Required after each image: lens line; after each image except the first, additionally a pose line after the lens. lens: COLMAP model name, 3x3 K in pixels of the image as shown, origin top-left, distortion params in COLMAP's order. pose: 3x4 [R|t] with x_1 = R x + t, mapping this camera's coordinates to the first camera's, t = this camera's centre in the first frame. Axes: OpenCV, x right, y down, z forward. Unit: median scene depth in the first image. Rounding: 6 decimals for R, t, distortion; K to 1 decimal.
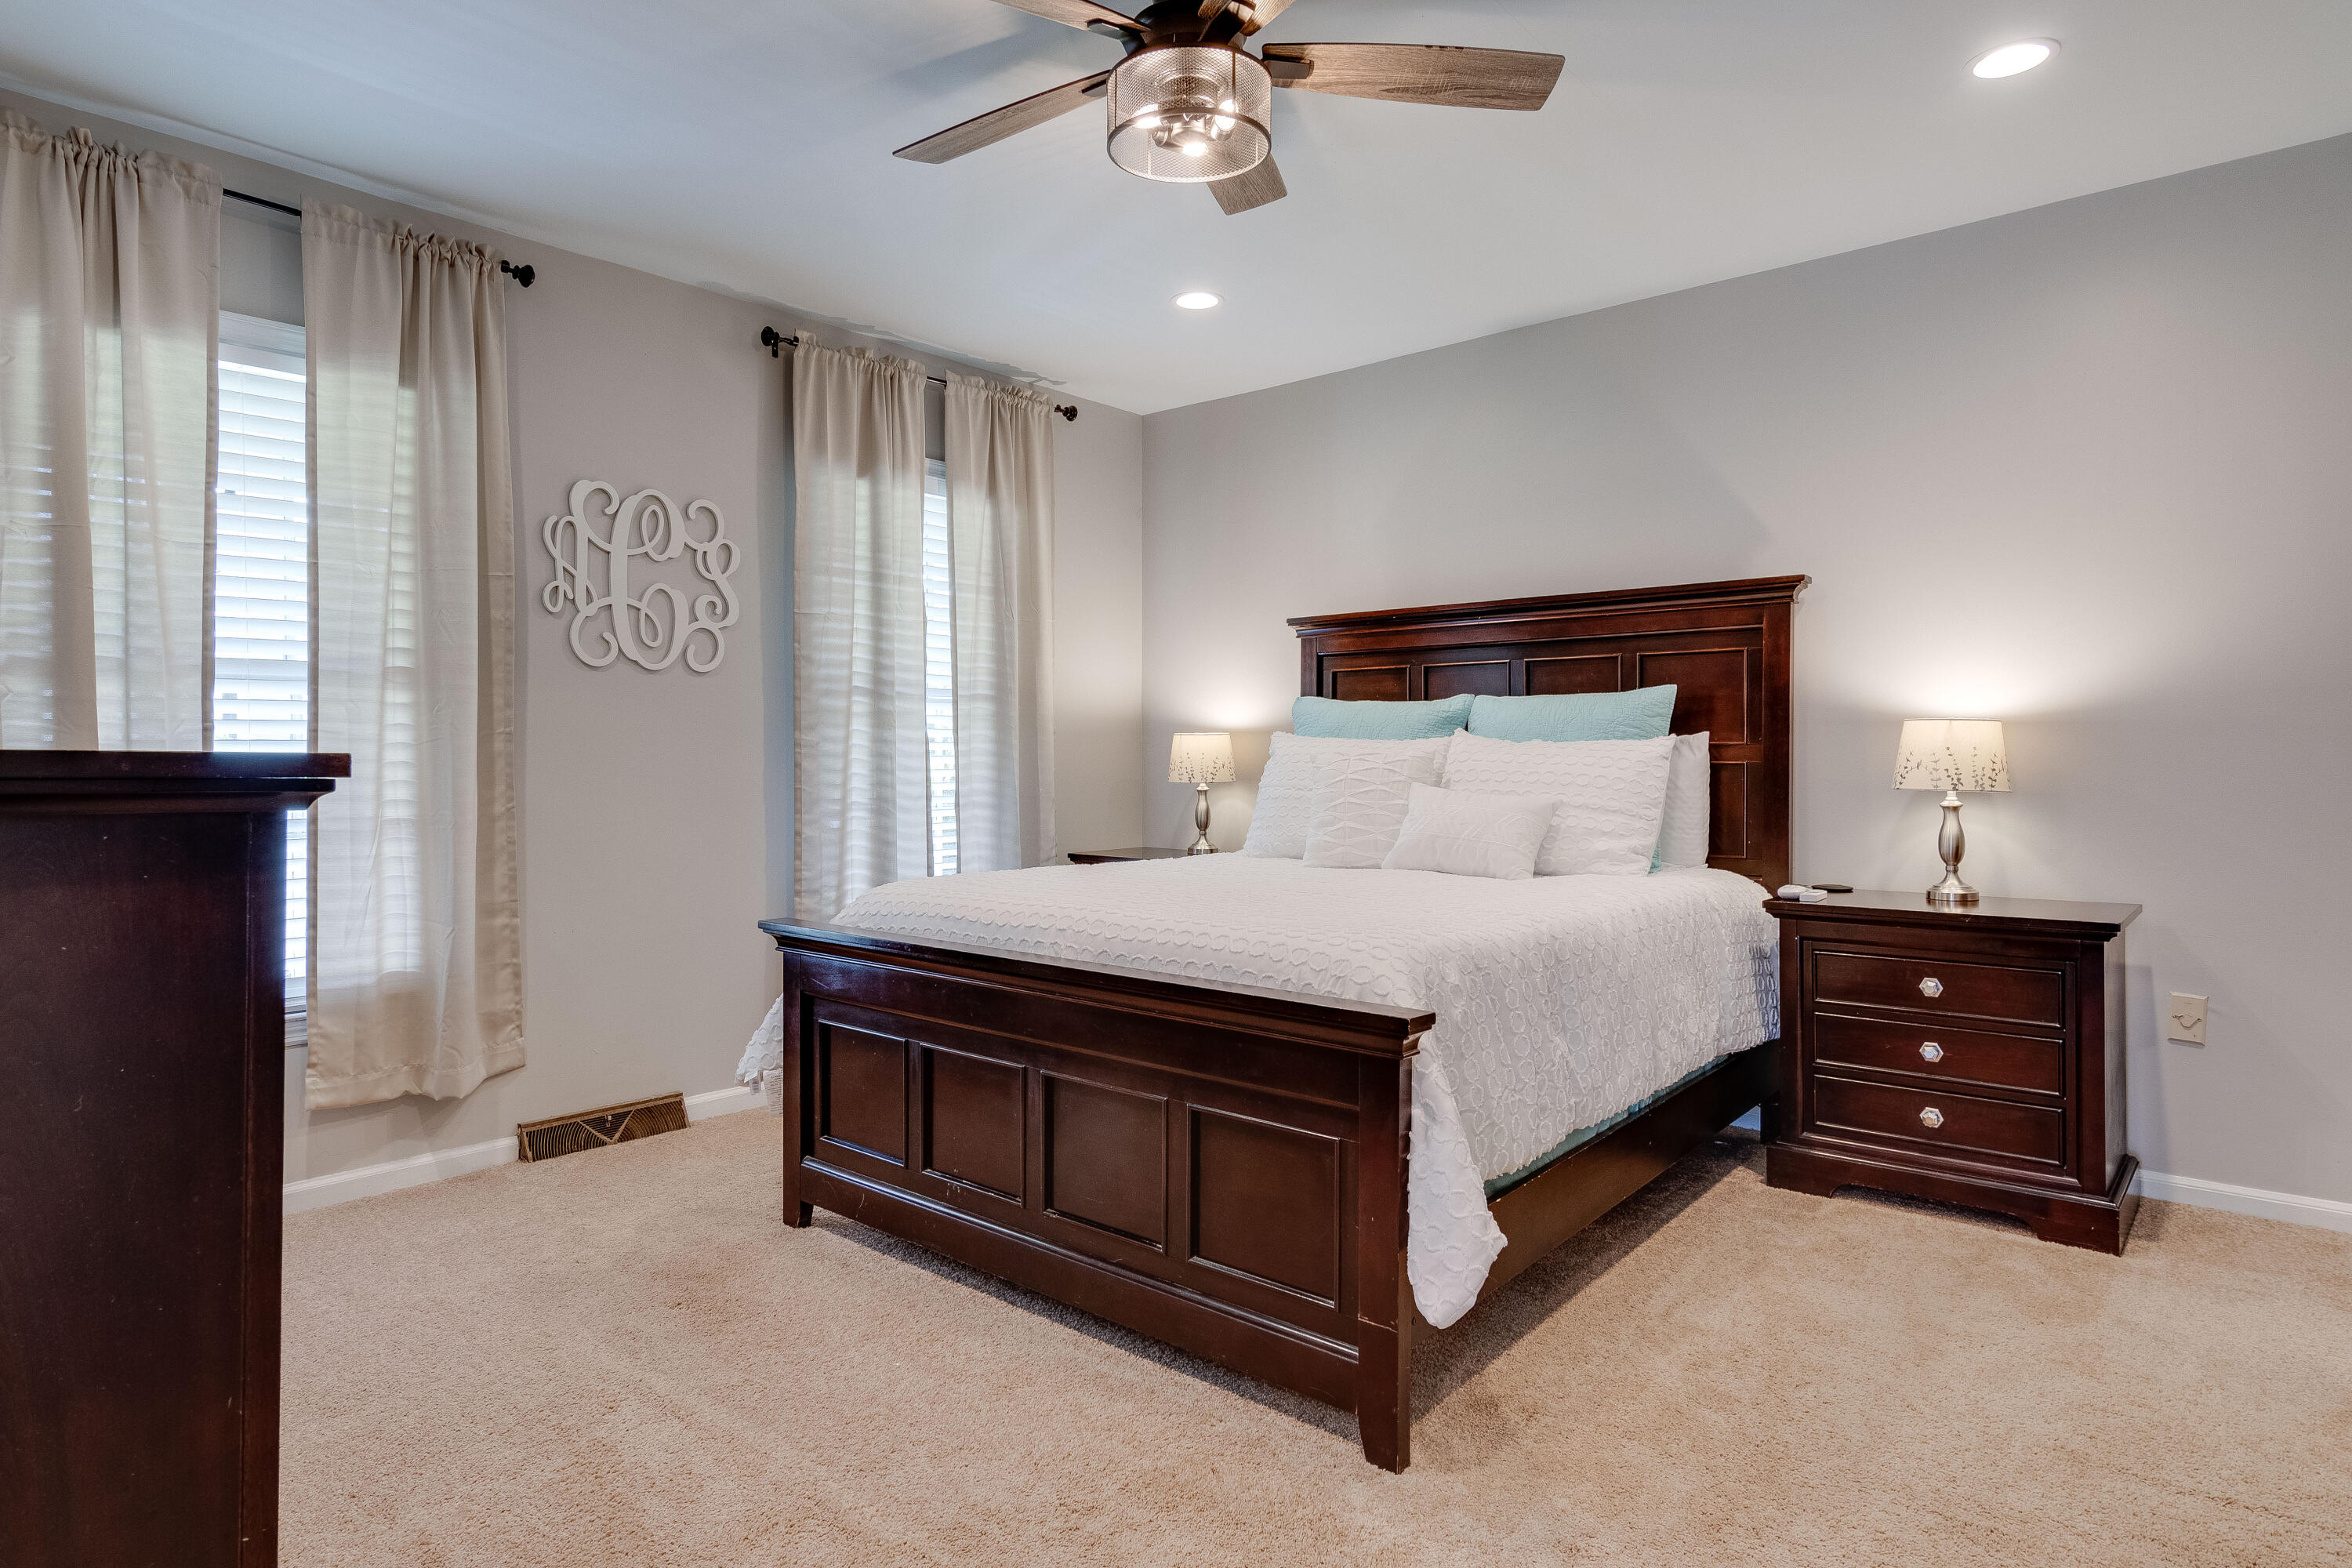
lens RADIAL K [[1289.8, 0, 1174.3], [0, 1289.8, 737.4], [0, 0, 1]] dist [0.002781, 0.000293]
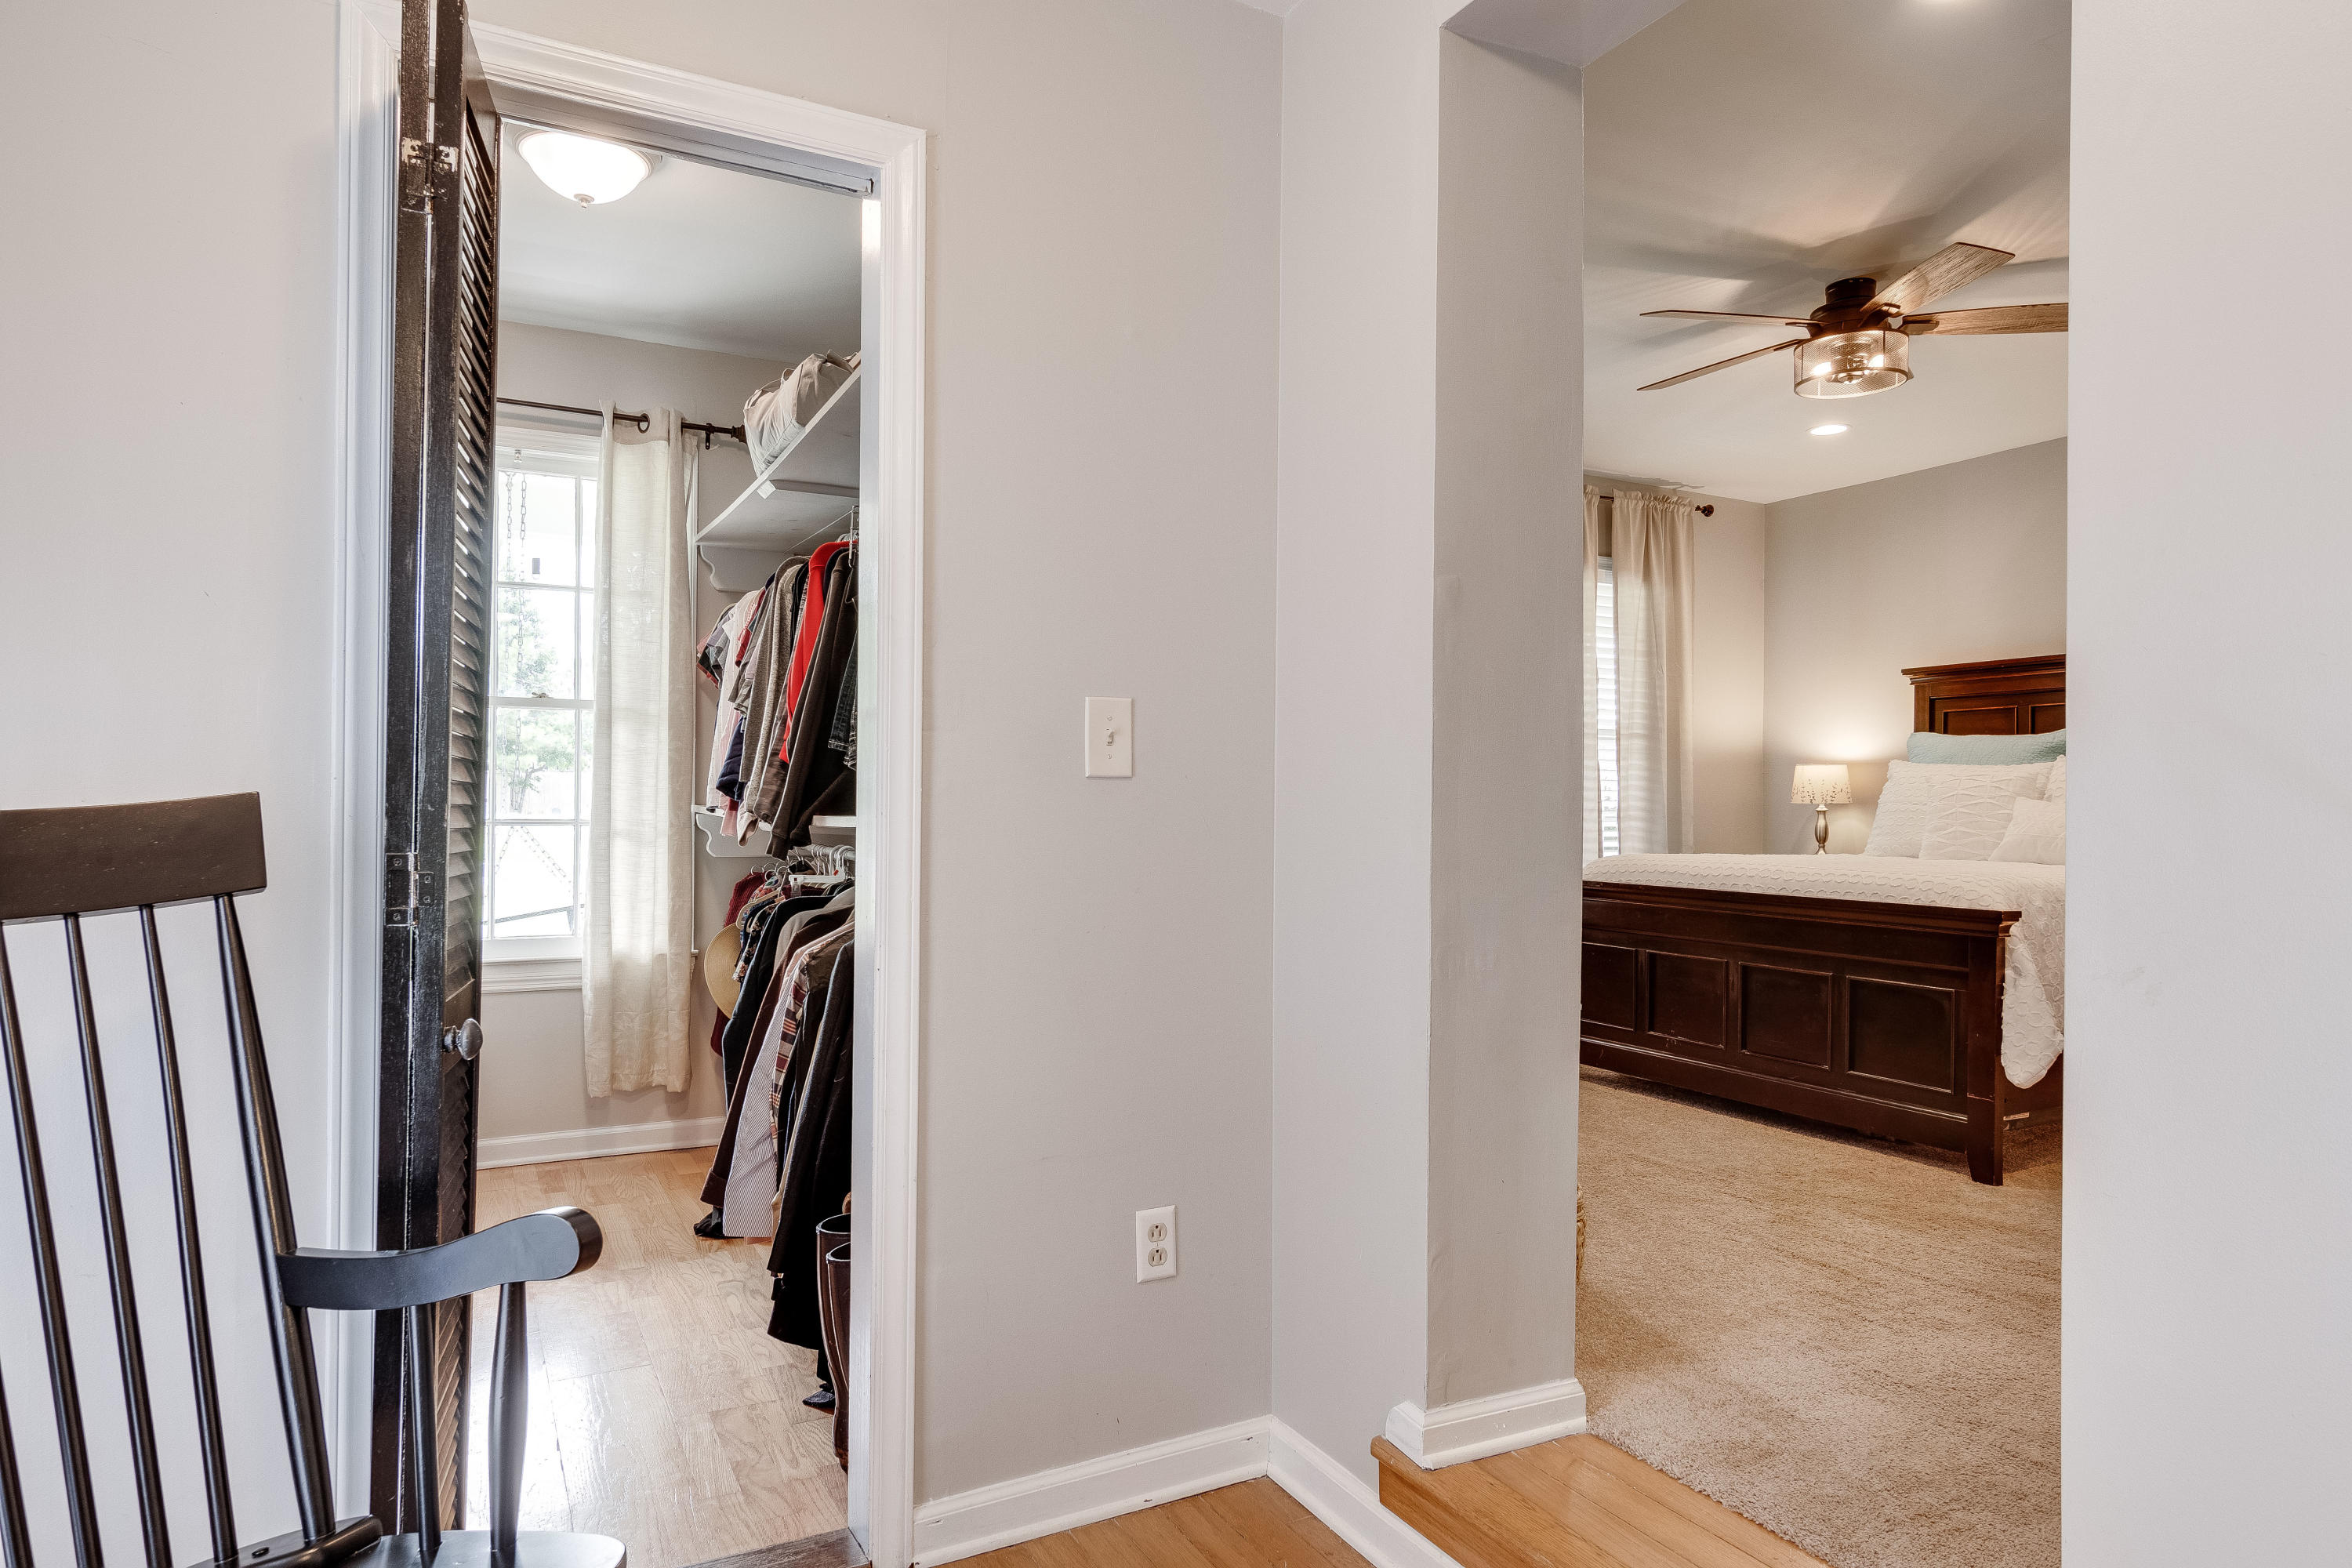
lens RADIAL K [[1377.2, 0, 1176.0], [0, 1377.2, 784.0], [0, 0, 1]] dist [-0.001622, 0.016323]
pose [[0.929044, 0.005070, -0.369935, -0.070499], [-0.007937, 0.999949, -0.006228, 0.031599], [0.369885, 0.008722, 0.929037, -0.487133]]
